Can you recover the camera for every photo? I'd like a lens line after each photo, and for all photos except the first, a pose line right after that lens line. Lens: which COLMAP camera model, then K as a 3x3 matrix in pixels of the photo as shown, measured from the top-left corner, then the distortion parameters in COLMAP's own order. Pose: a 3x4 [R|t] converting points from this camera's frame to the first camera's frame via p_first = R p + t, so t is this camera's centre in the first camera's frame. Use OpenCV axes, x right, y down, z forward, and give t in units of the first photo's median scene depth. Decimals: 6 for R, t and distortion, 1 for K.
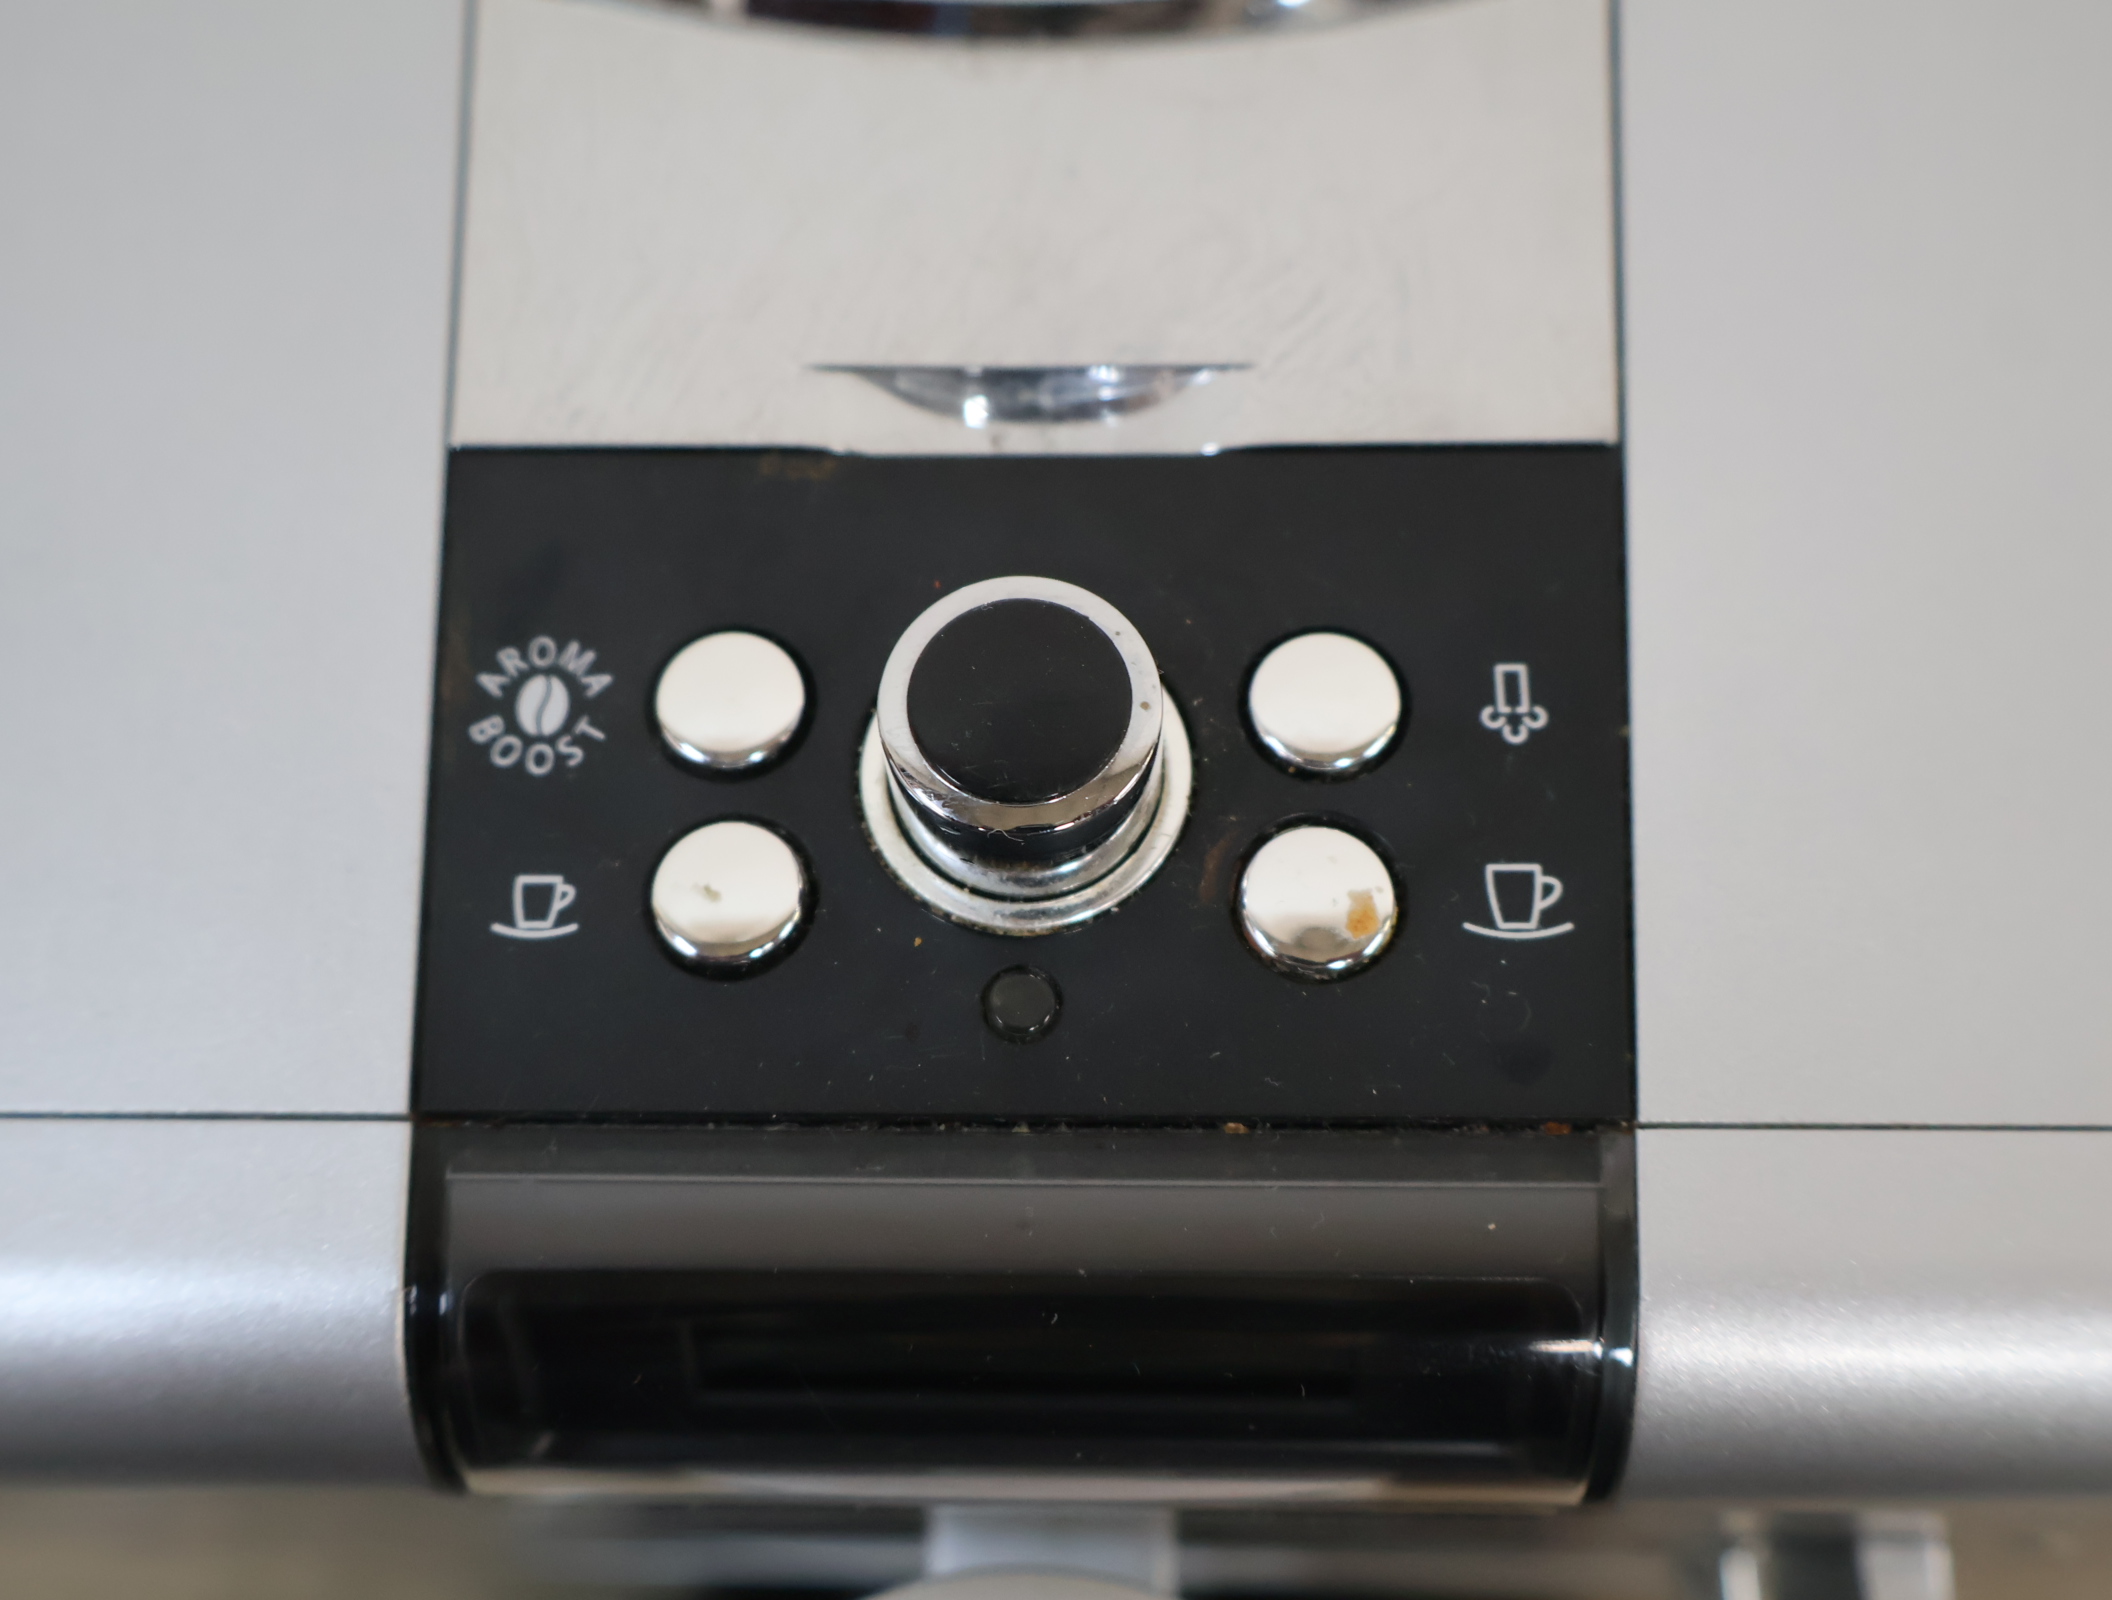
lens RADIAL K [[2334.7, 0, 1048.9], [0, 2334.7, 802.4], [0, 0, 1]] dist [0.004641, -0.005545]
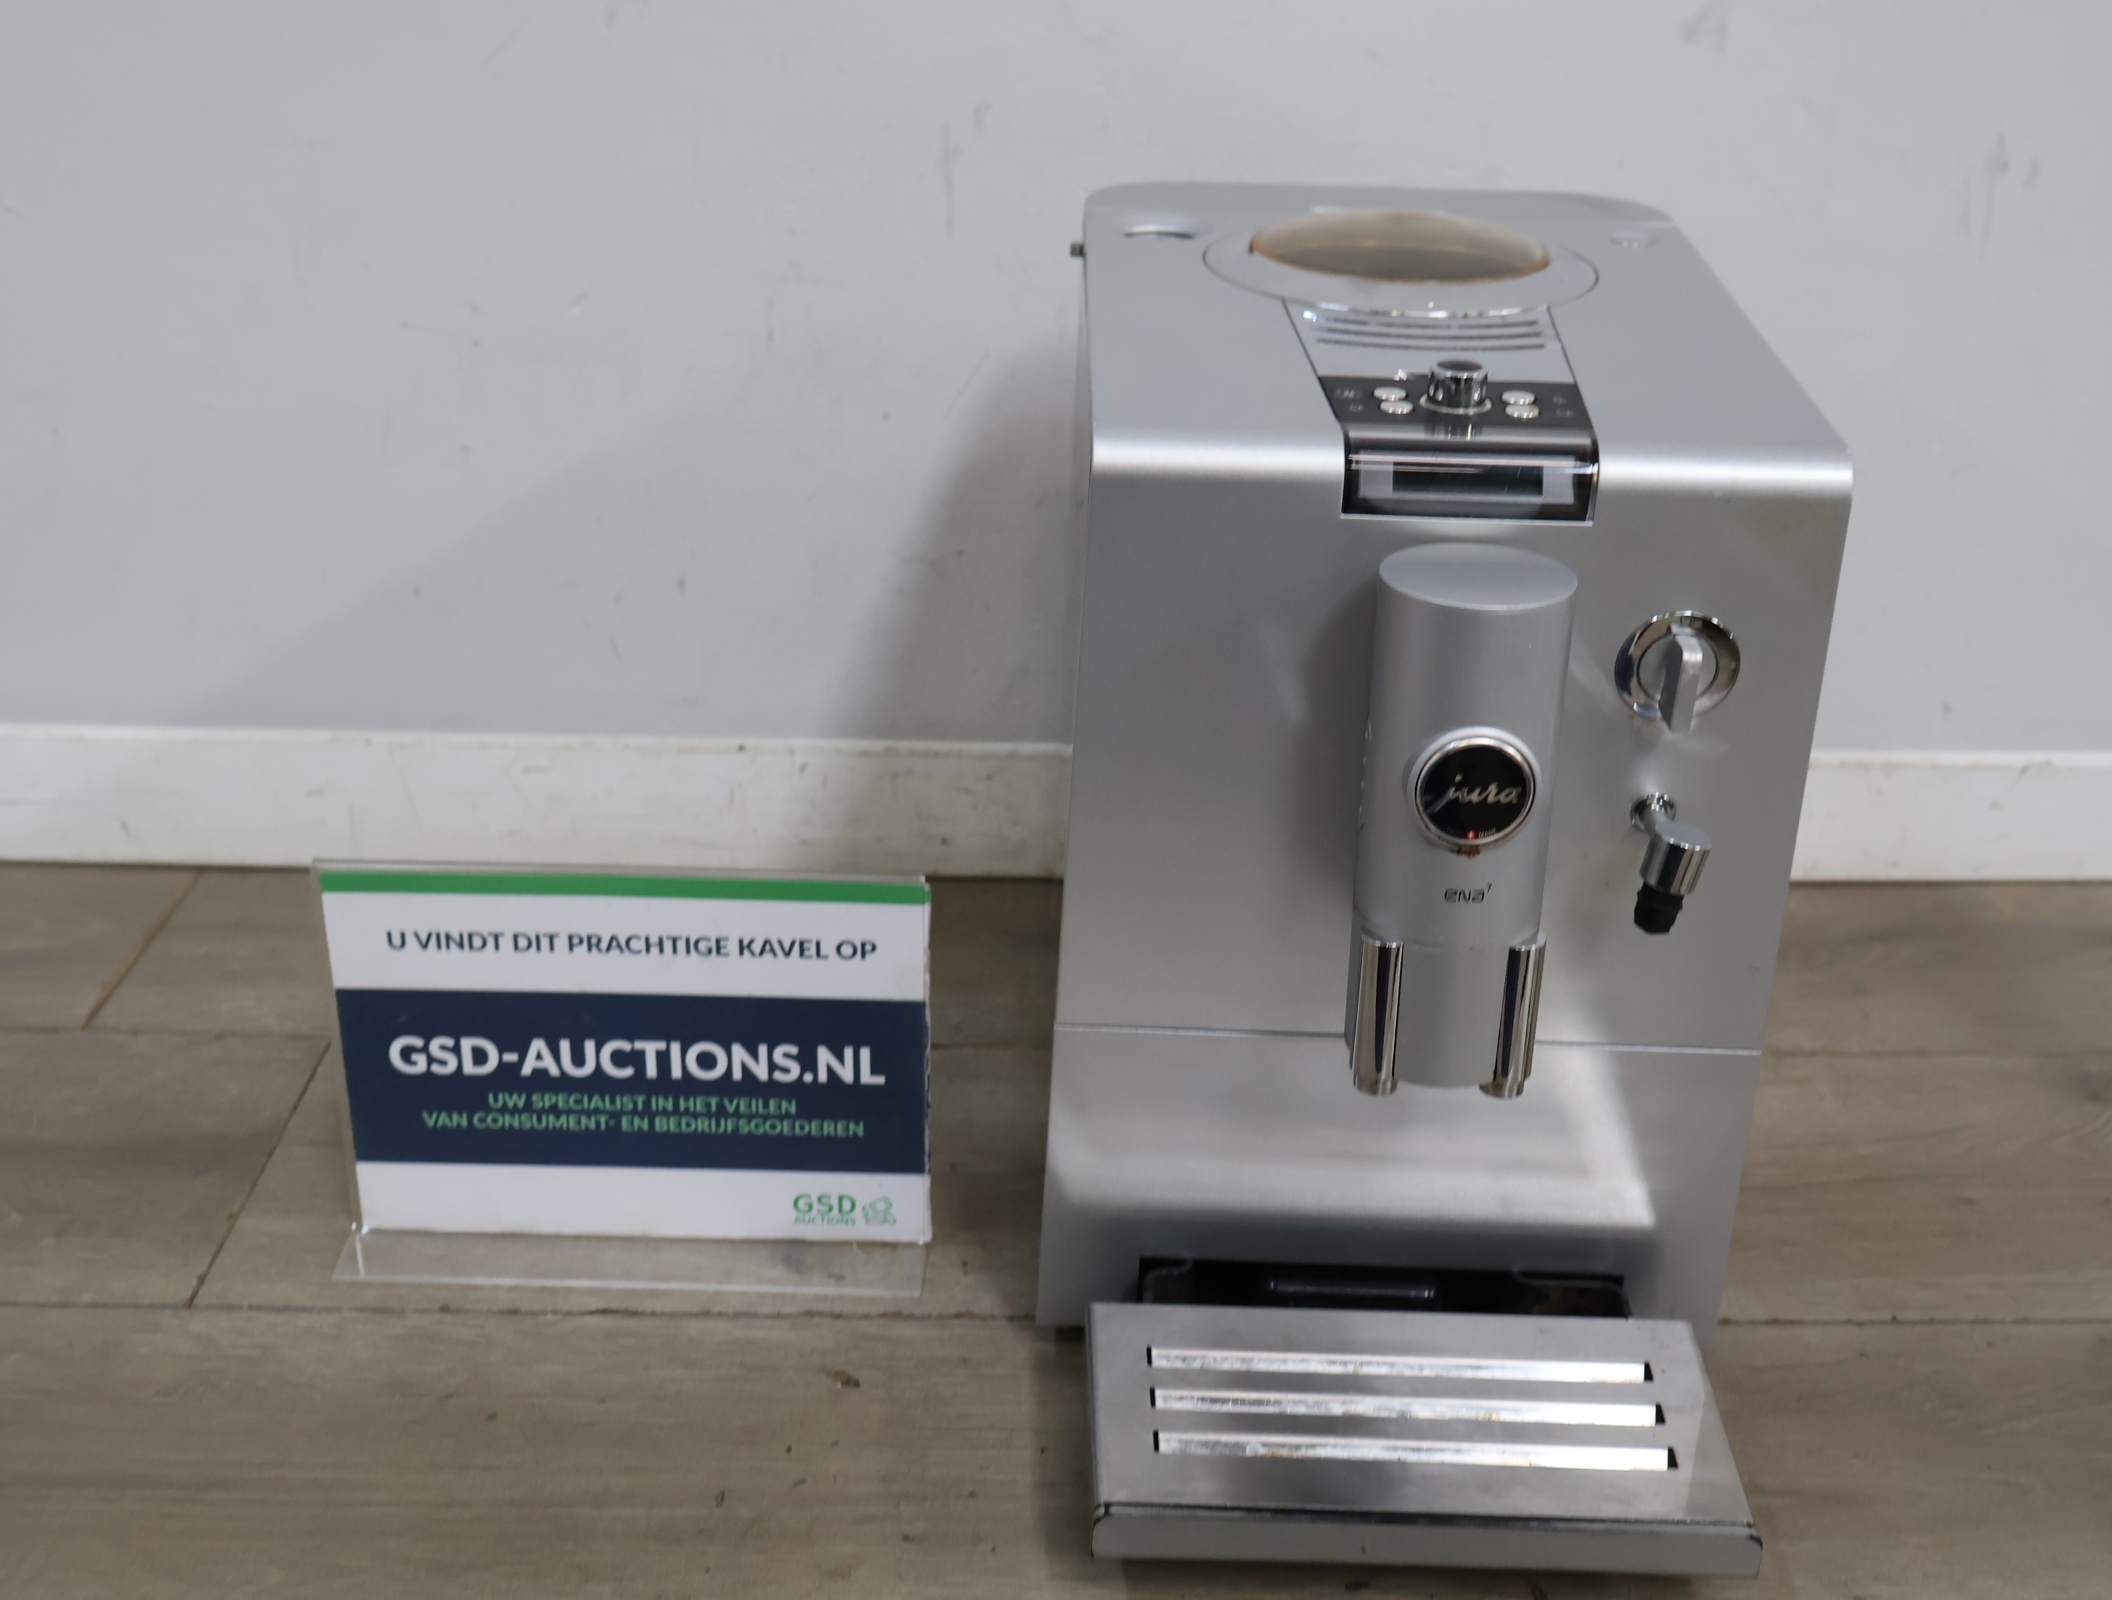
lens RADIAL K [[2334.7, 0, 1048.9], [0, 2334.7, 802.4], [0, 0, 1]] dist [0.004641, -0.005545]
pose [[0.998573, 0.053333, 0.002855, -0.792769], [-0.037863, 0.744586, -0.666452, 3.723858], [-0.037670, 0.665393, 0.745543, -1.916669]]
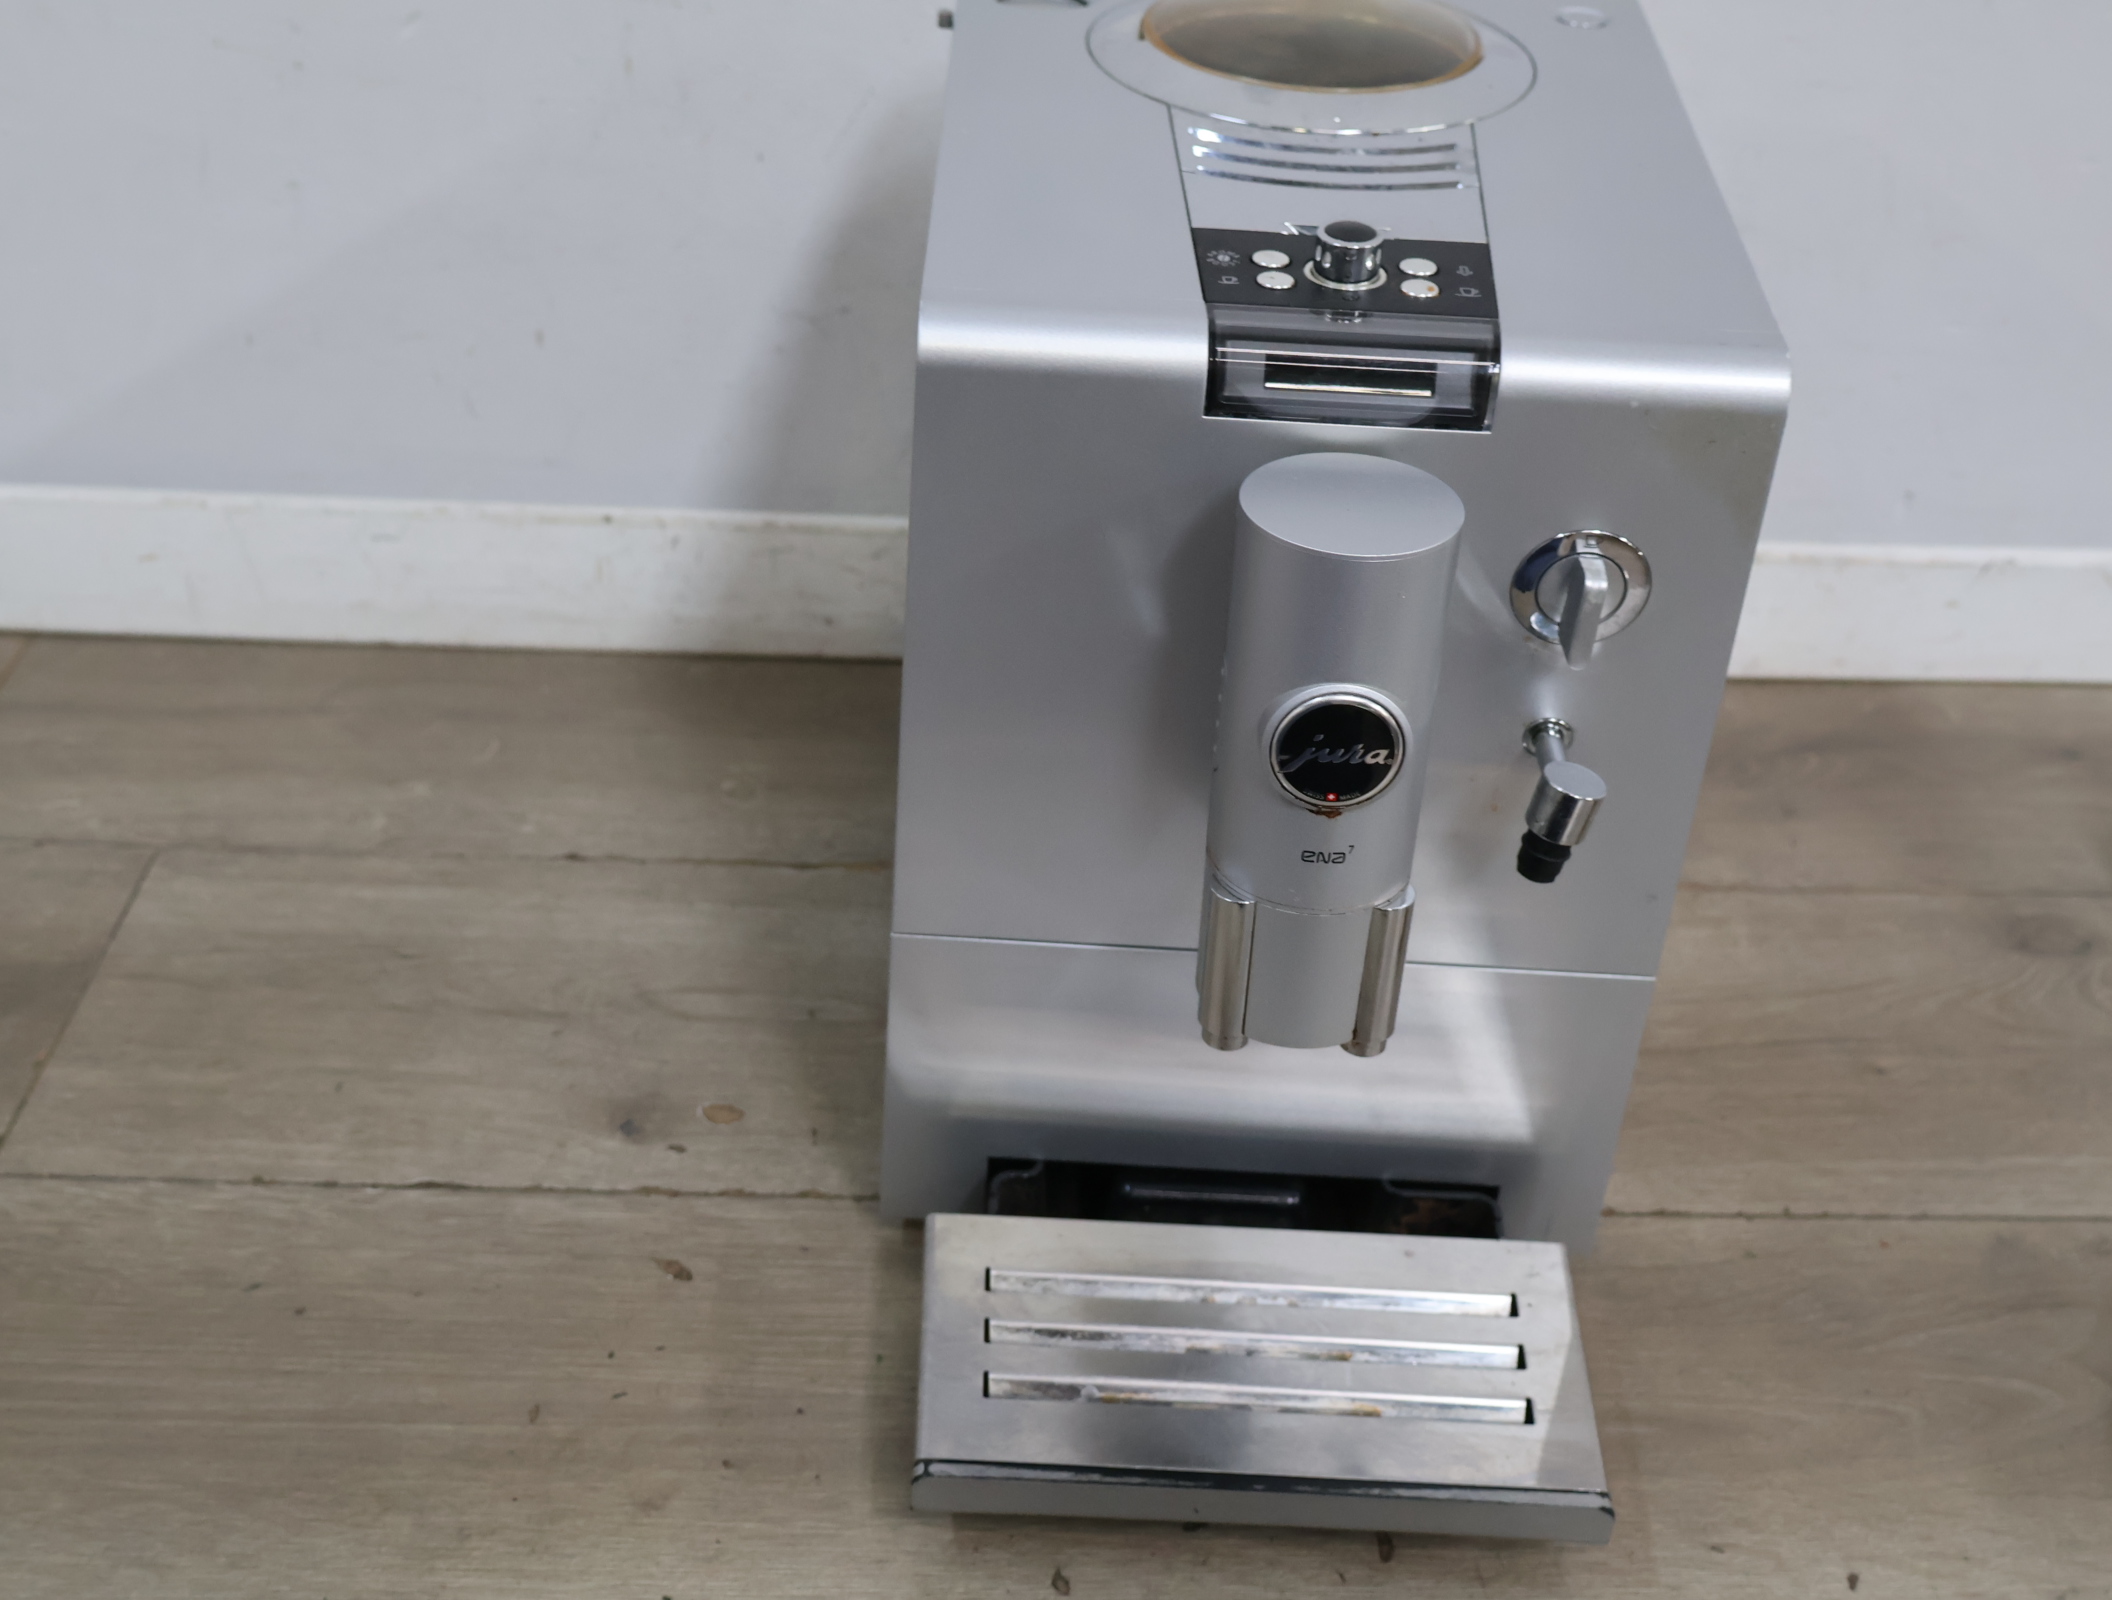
lens RADIAL K [[2334.7, 0, 1048.9], [0, 2334.7, 802.4], [0, 0, 1]] dist [0.004641, -0.005545]
pose [[0.997228, 0.070758, 0.023011, -0.550805], [-0.047815, 0.846375, -0.530436, 2.935508], [-0.057008, 0.527866, 0.847412, -1.916269]]
